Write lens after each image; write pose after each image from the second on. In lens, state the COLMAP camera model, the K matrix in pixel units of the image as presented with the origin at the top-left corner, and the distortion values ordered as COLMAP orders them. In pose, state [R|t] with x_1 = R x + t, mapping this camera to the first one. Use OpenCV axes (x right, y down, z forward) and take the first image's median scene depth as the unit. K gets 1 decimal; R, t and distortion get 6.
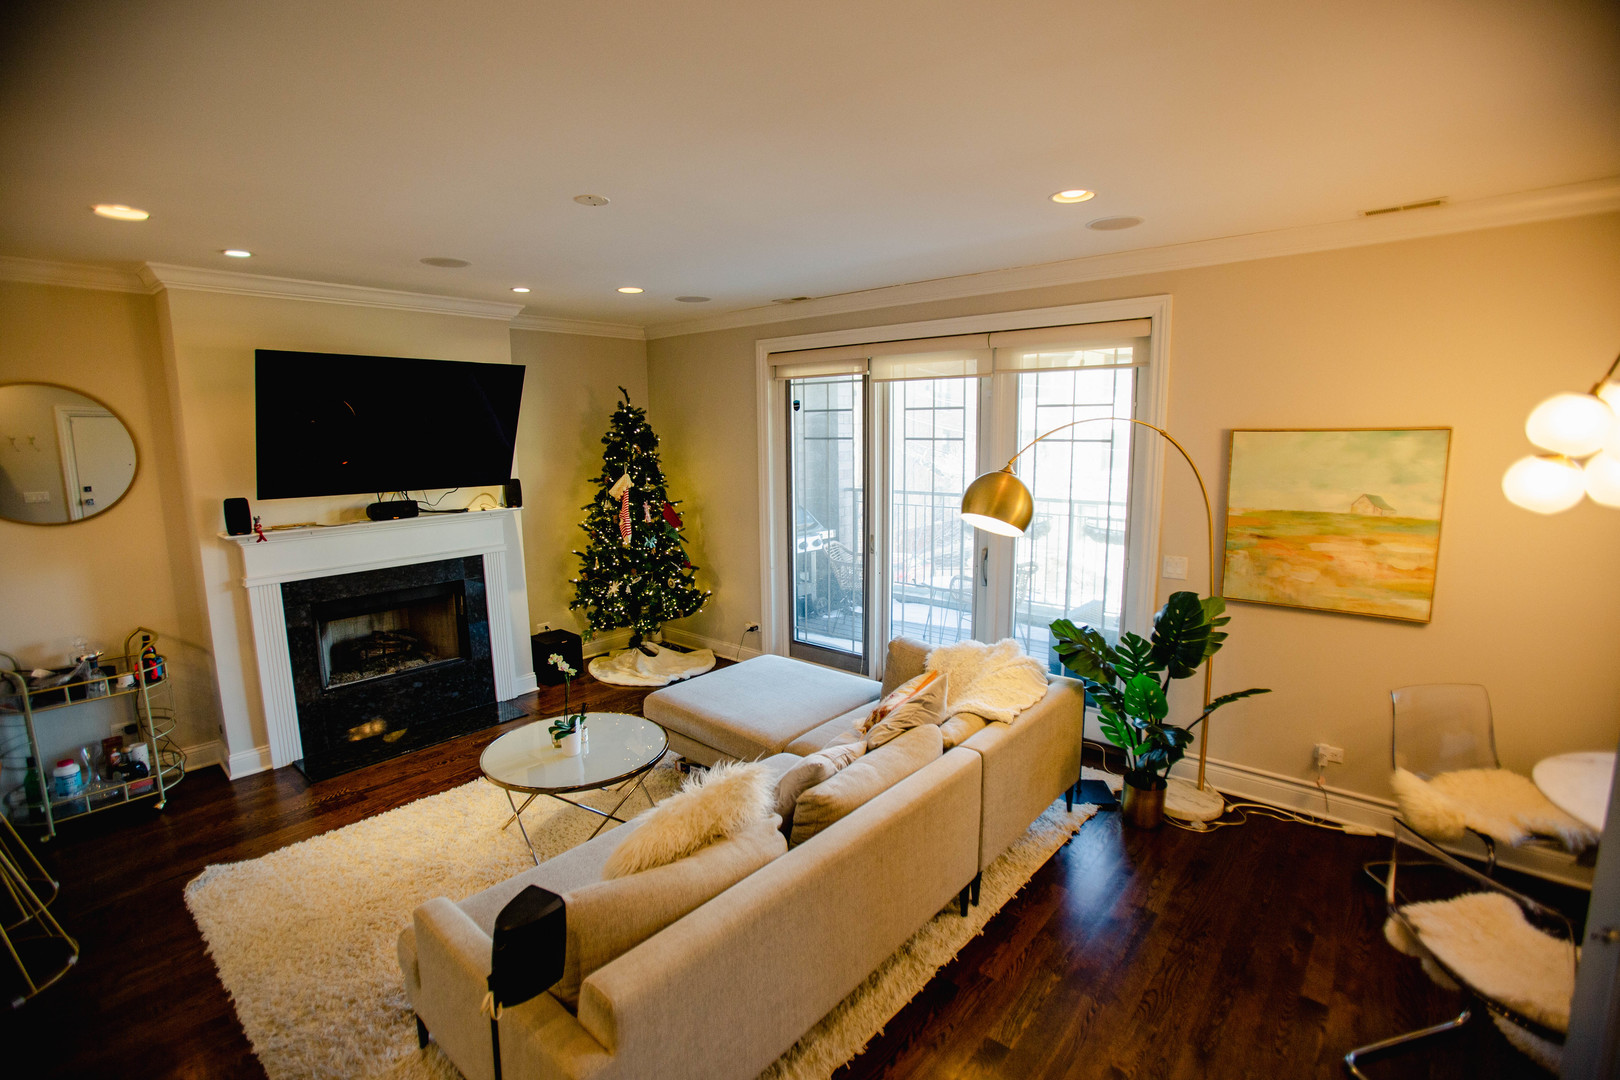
lens RADIAL K [[742.2, 0, 810.6], [0, 742.2, 544.5], [0, 0, 1]] dist [-0.074308, 0.030998]
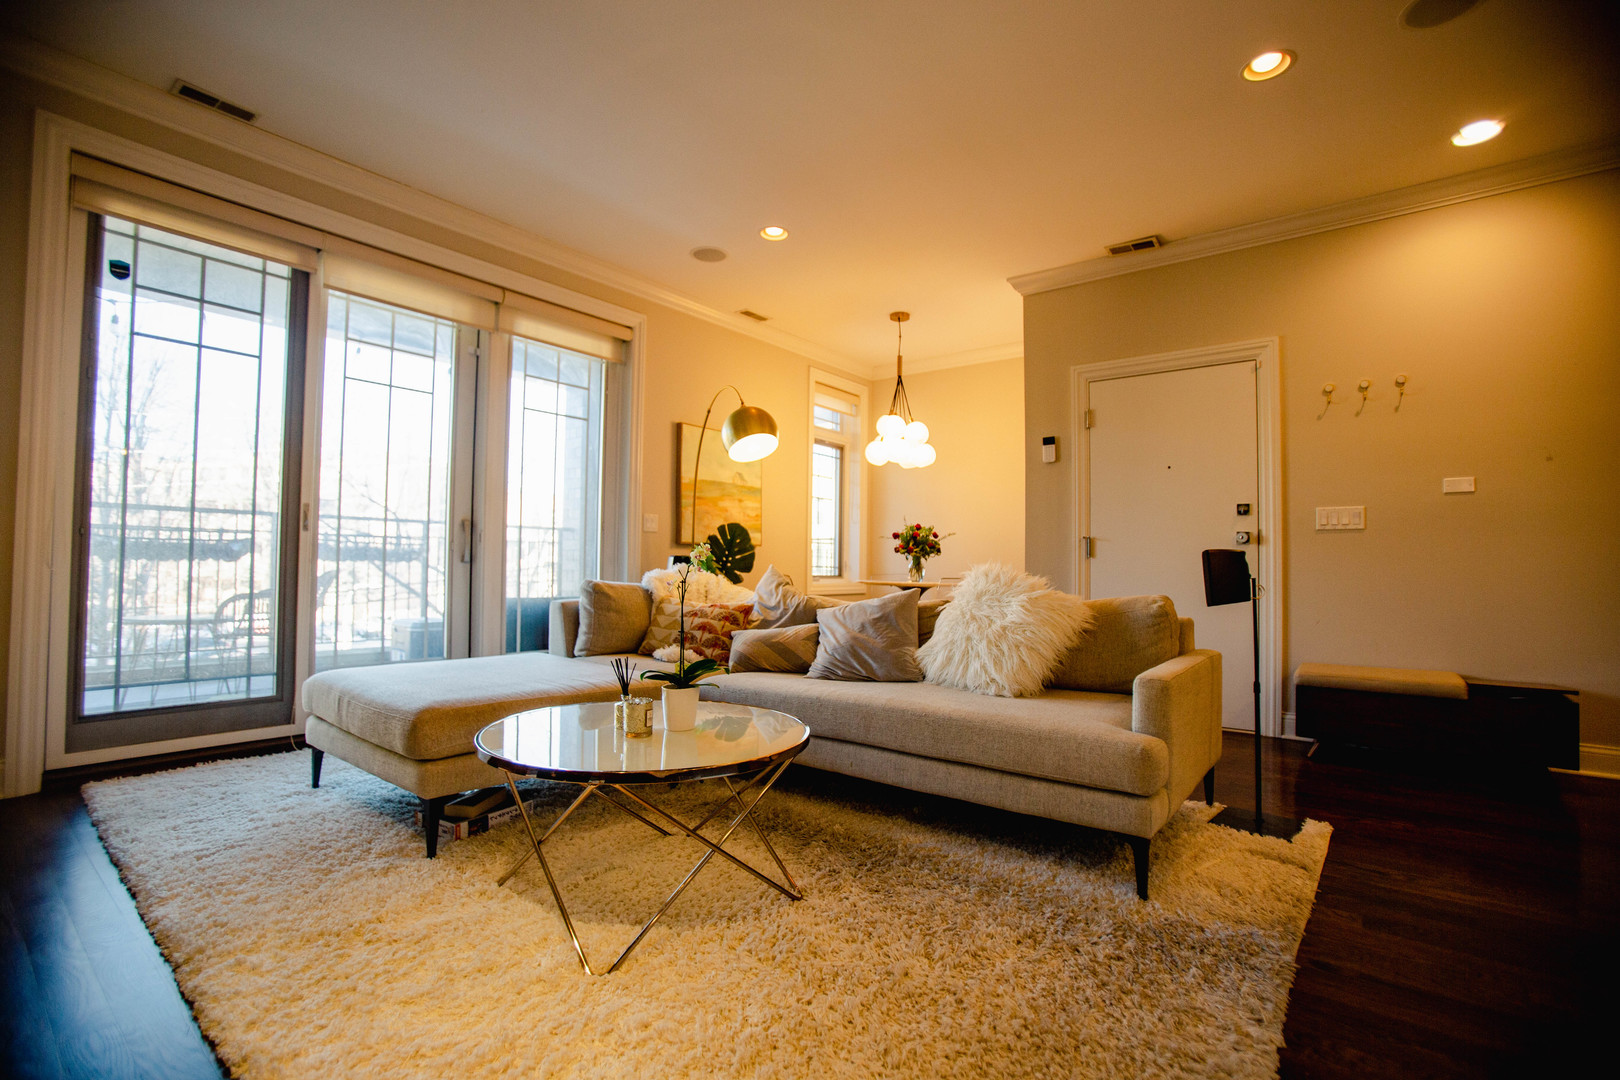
lens RADIAL K [[742.2, 0, 810.6], [0, 742.2, 544.5], [0, 0, 1]] dist [-0.074308, 0.030998]
pose [[-0.041101, 0.041487, 0.998293, -0.613953], [0.142199, 0.989210, -0.035255, 0.117137], [-0.988984, 0.140507, -0.046557, 0.596831]]
